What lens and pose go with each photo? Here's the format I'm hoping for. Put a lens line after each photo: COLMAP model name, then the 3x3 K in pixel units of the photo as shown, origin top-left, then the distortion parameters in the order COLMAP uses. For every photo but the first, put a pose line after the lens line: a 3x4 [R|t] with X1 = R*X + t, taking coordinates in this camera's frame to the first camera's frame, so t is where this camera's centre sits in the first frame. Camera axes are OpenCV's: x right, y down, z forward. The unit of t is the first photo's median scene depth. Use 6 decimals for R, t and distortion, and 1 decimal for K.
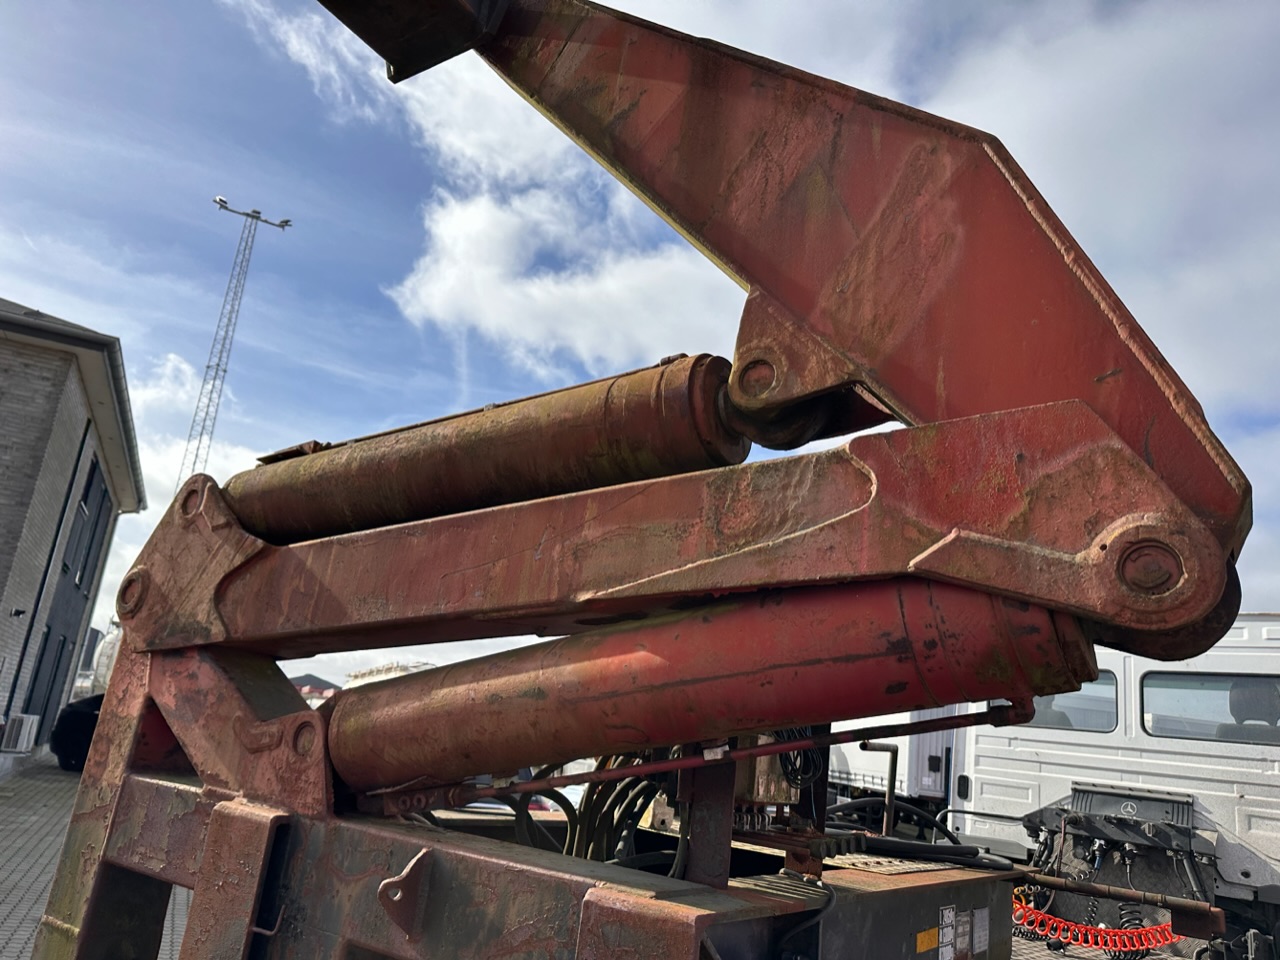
lens RADIAL K [[899.3, 0, 651.4], [0, 899.3, 479.9], [0, 0, 1]] dist [0.065502, -0.077698]
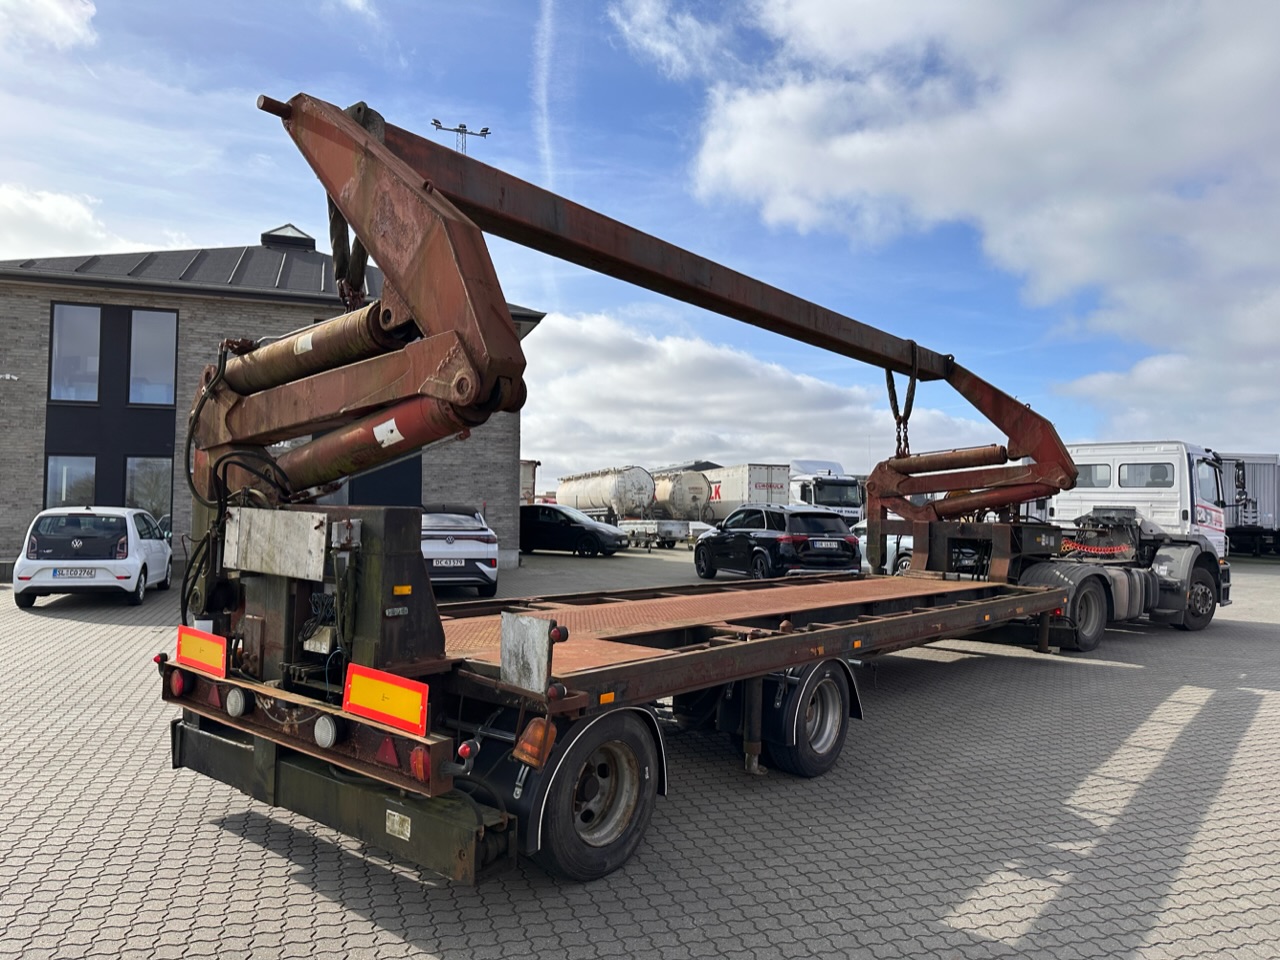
lens RADIAL K [[899.3, 0, 646.4], [0, 899.3, 473.9], [0, 0, 1]] dist [0.065502, -0.077698]
pose [[0.988840, -0.093995, -0.115583, -0.600437], [0.118572, 0.966268, 0.228621, -0.607735], [0.090195, -0.239774, 0.966630, -1.937778]]
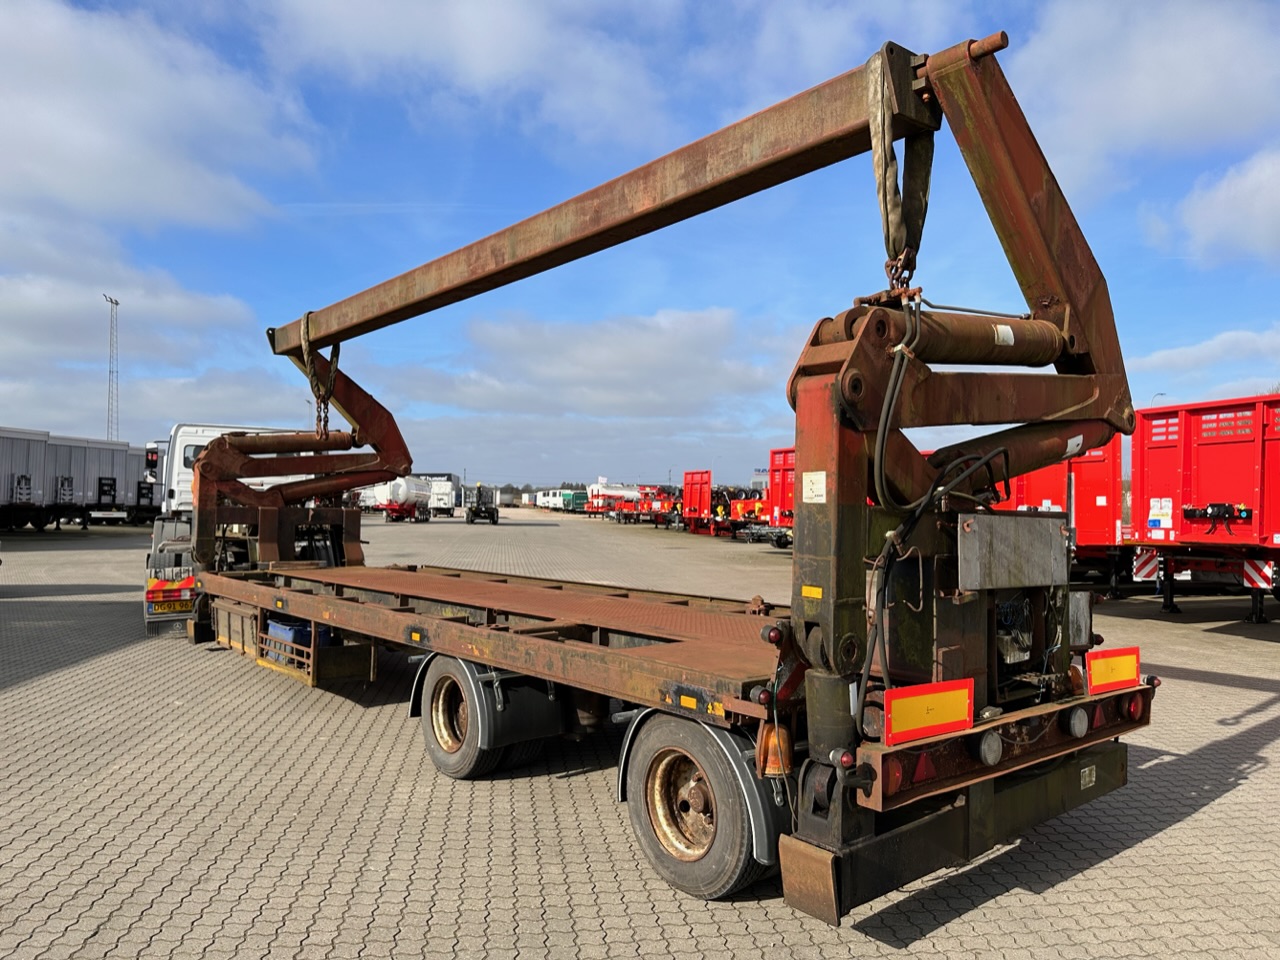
lens RADIAL K [[899.3, 0, 649.1], [0, 899.3, 479.5], [0, 0, 1]] dist [0.065502, -0.077698]
pose [[0.296180, -0.076184, 0.952089, -1.960466], [-0.249692, 0.955973, 0.154170, -0.484299], [-0.921917, -0.283392, 0.264118, -0.998413]]
